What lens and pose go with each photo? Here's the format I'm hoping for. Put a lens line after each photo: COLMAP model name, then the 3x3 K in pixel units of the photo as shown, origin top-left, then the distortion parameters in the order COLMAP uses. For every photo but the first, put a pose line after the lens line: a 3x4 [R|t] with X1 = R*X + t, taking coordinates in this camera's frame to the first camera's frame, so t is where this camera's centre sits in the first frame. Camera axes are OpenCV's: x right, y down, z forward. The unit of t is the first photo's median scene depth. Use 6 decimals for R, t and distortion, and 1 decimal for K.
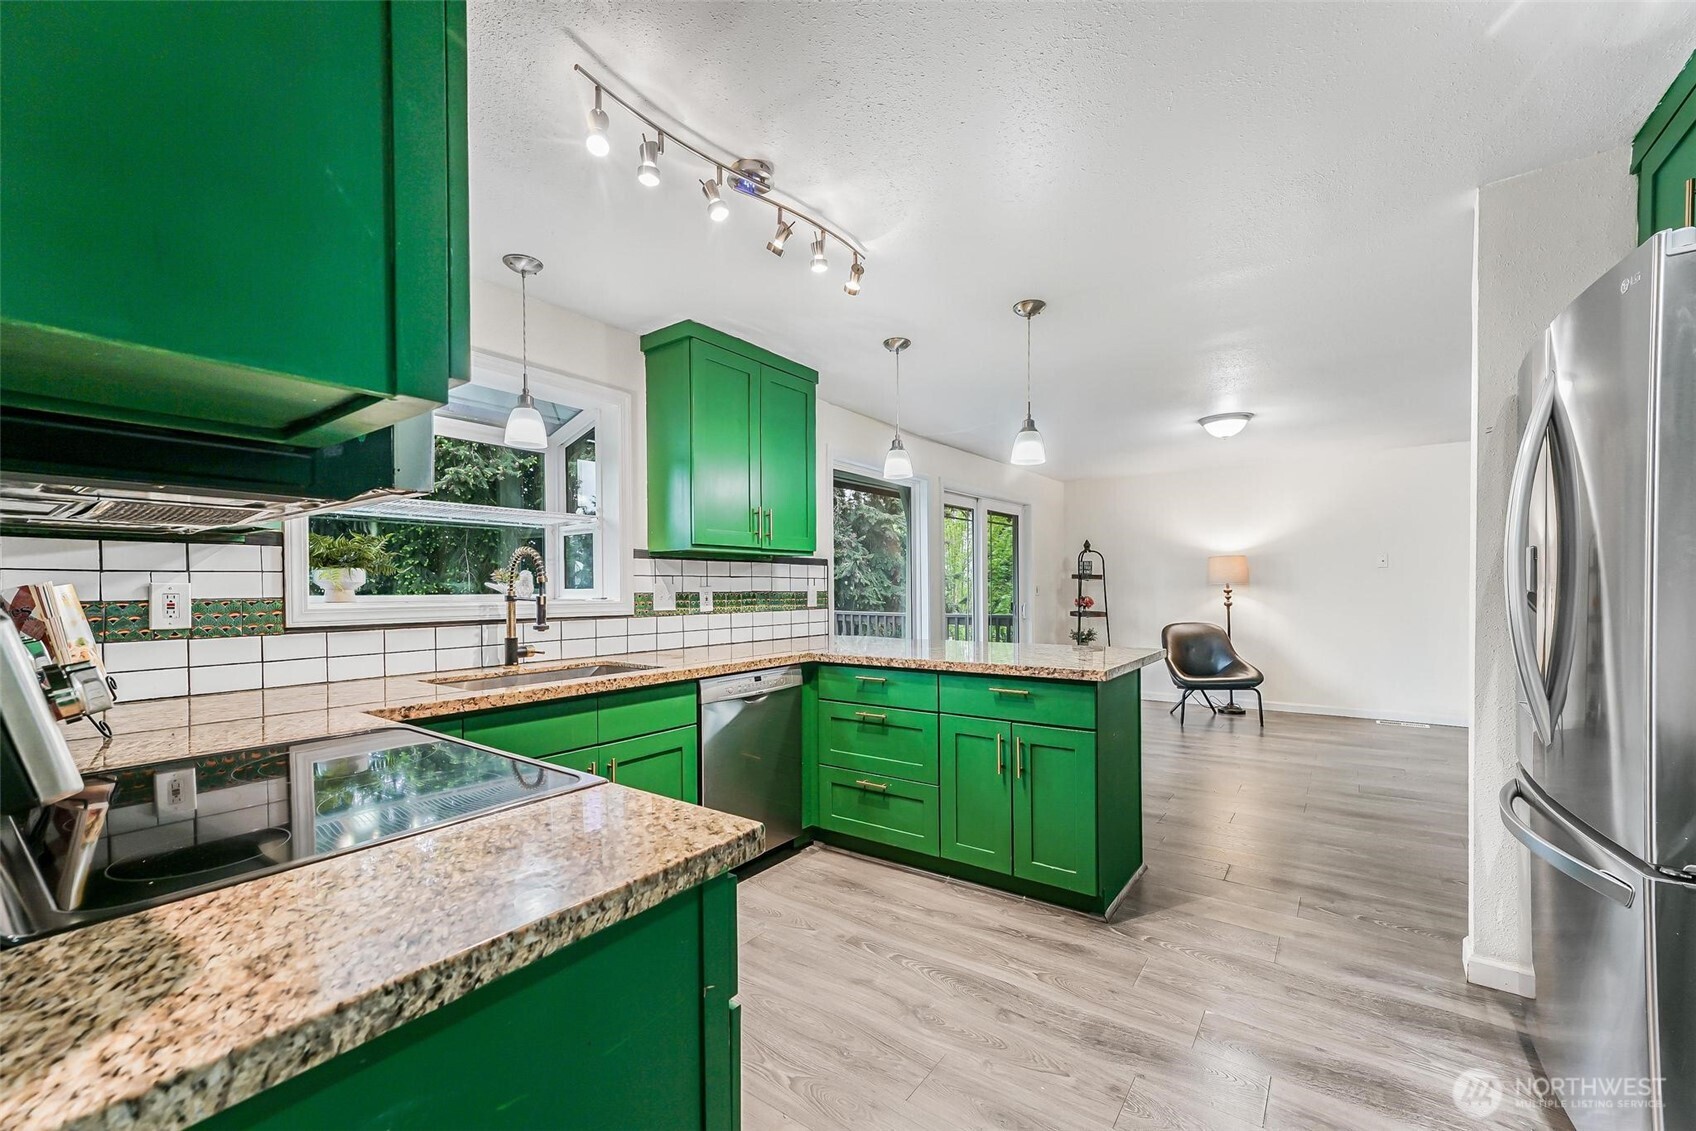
lens RADIAL K [[682.4, 0, 835.3], [0, 682.4, 602.1], [0, 0, 1]] dist [0.008185, 0.000486]
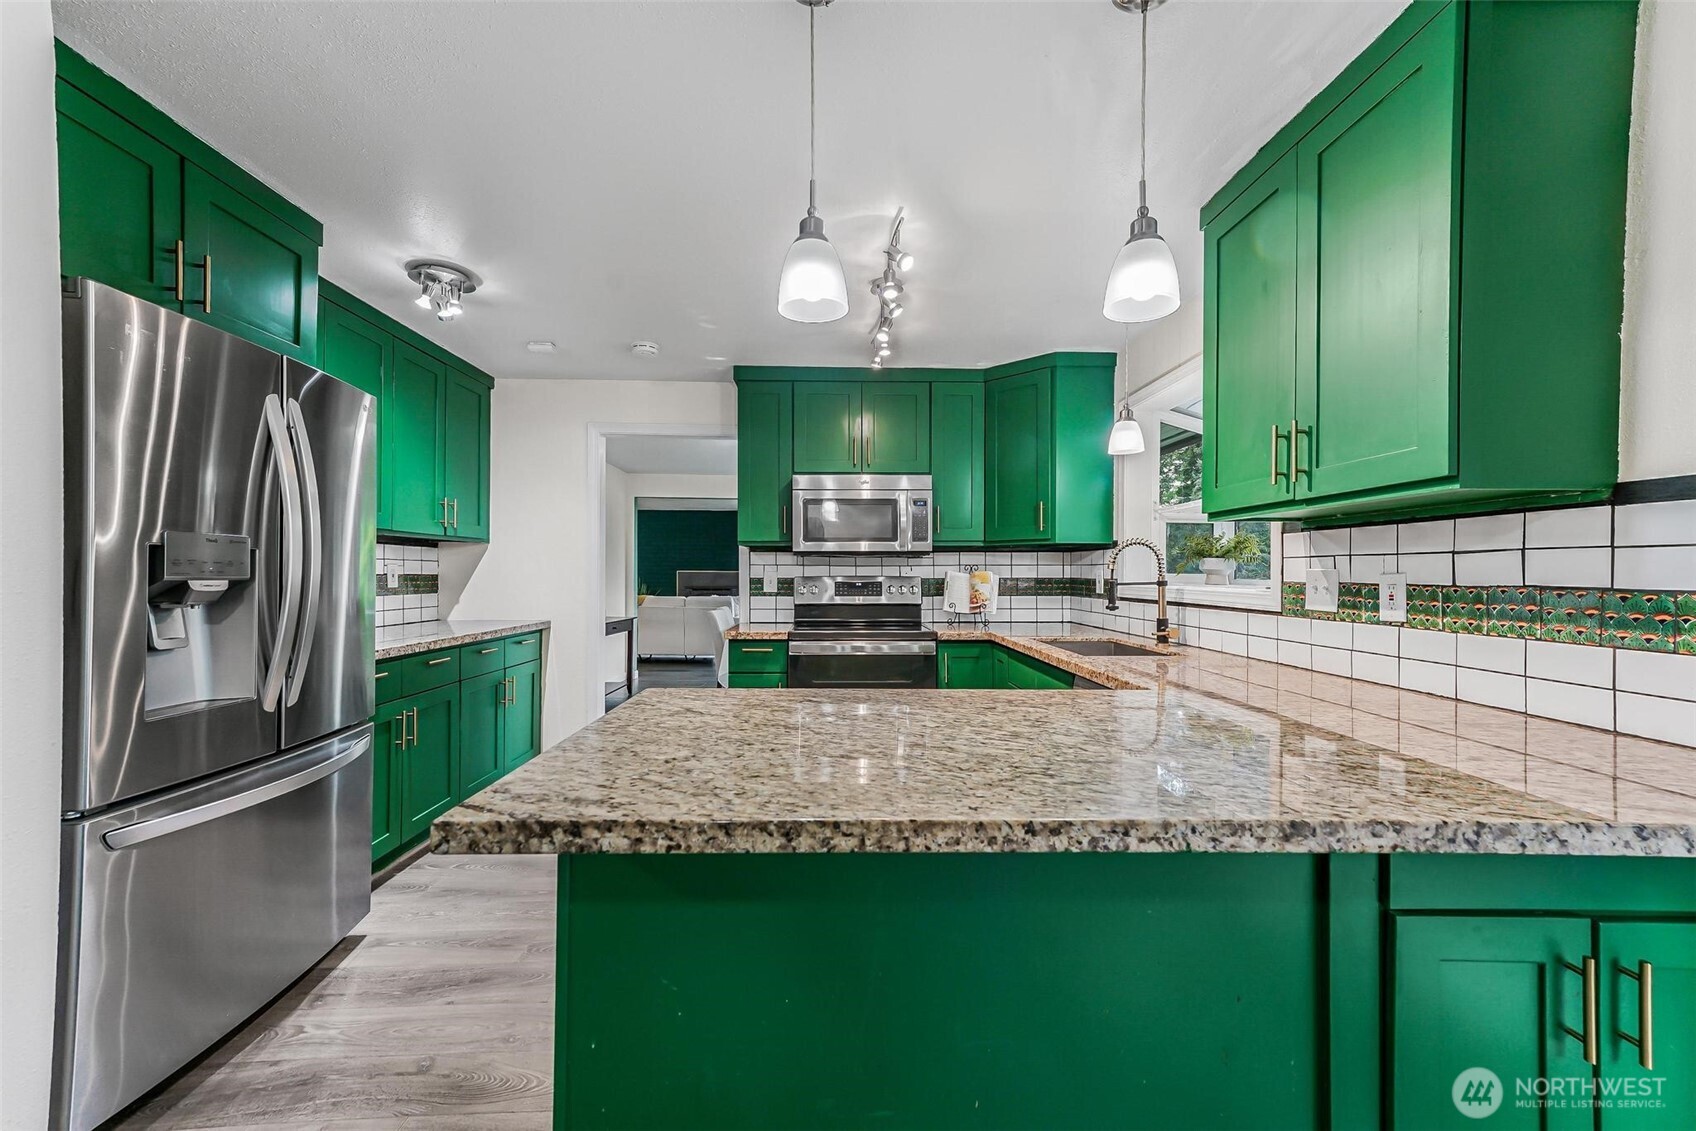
lens RADIAL K [[682.4, 0, 848.4], [0, 682.4, 565.6], [0, 0, 1]] dist [0.008185, 0.000486]
pose [[-0.774349, -0.004558, -0.632742, 0.406278], [-0.014060, 0.999851, 0.010005, -0.024599], [0.632602, 0.016644, -0.774298, 1.002605]]
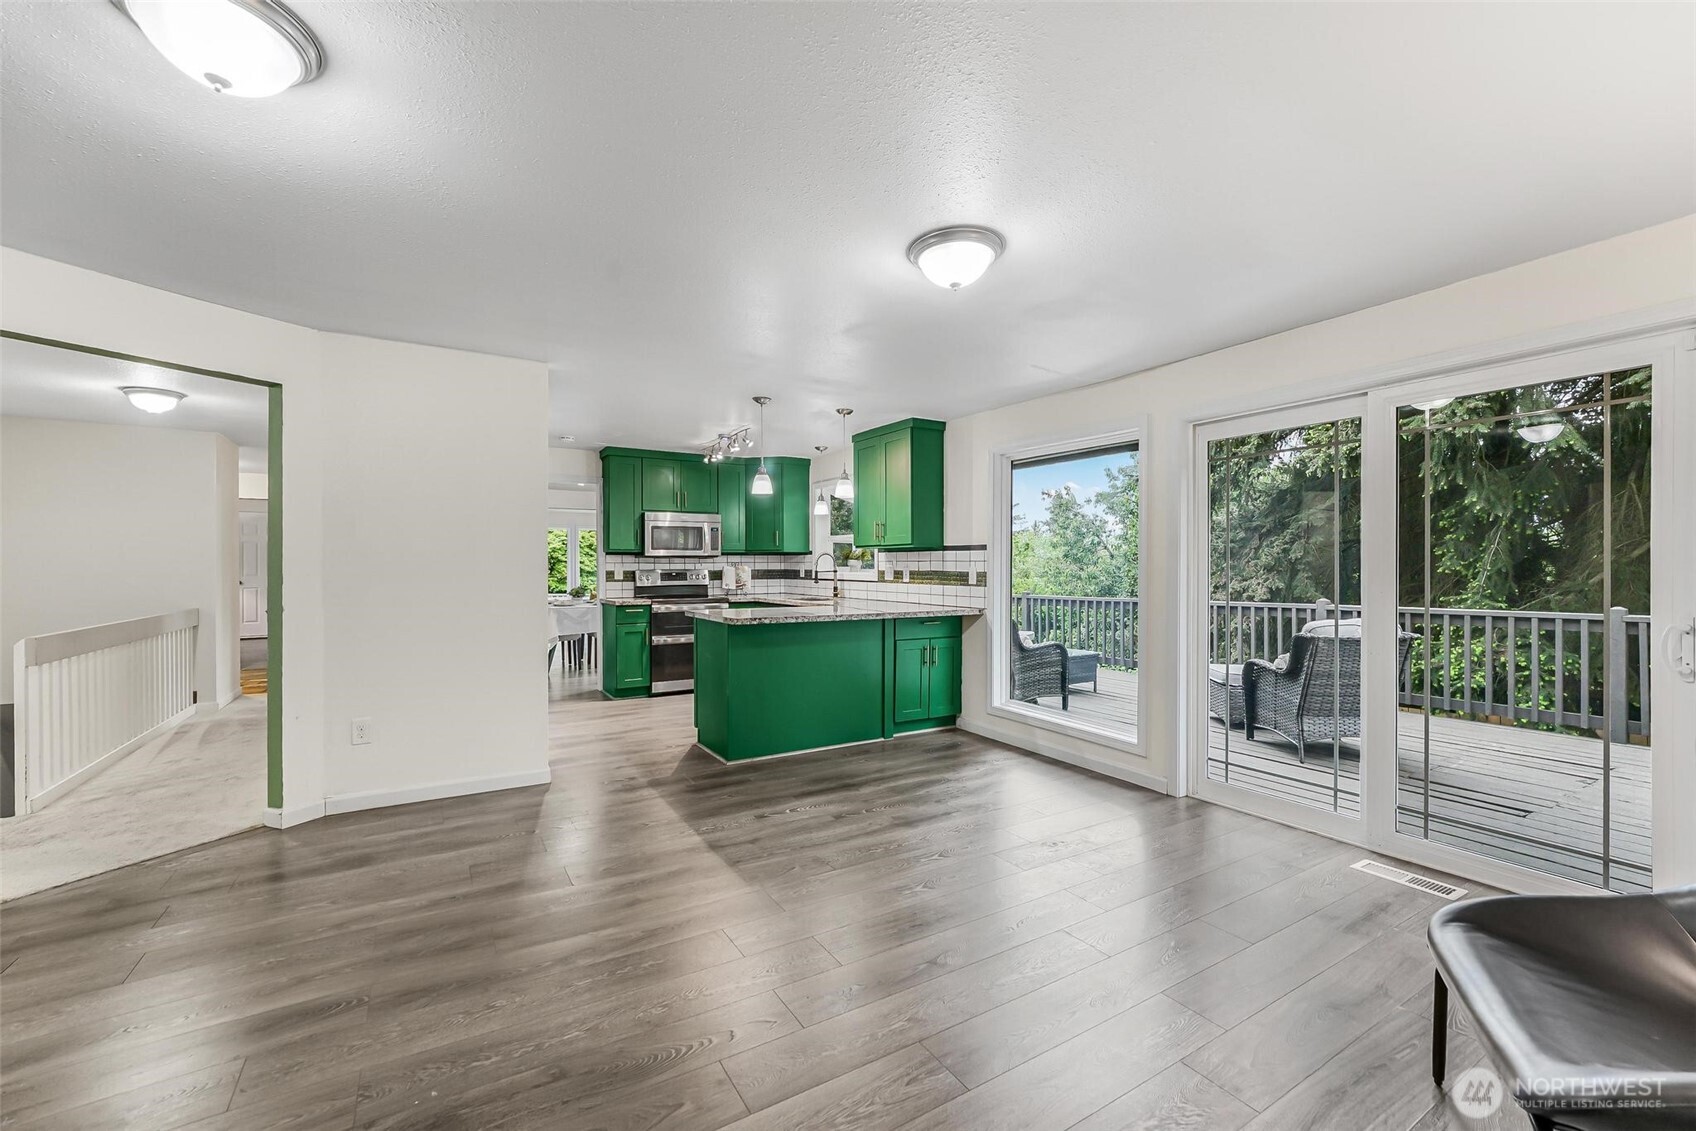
lens RADIAL K [[682.4, 0, 837.8], [0, 682.4, 565.5], [0, 0, 1]] dist [0.008185, 0.000486]
pose [[-0.378210, 0.006675, -0.925696, 1.252628], [-0.017828, 0.999736, 0.014493, -0.042327], [0.925548, 0.021985, -0.377991, 1.297073]]
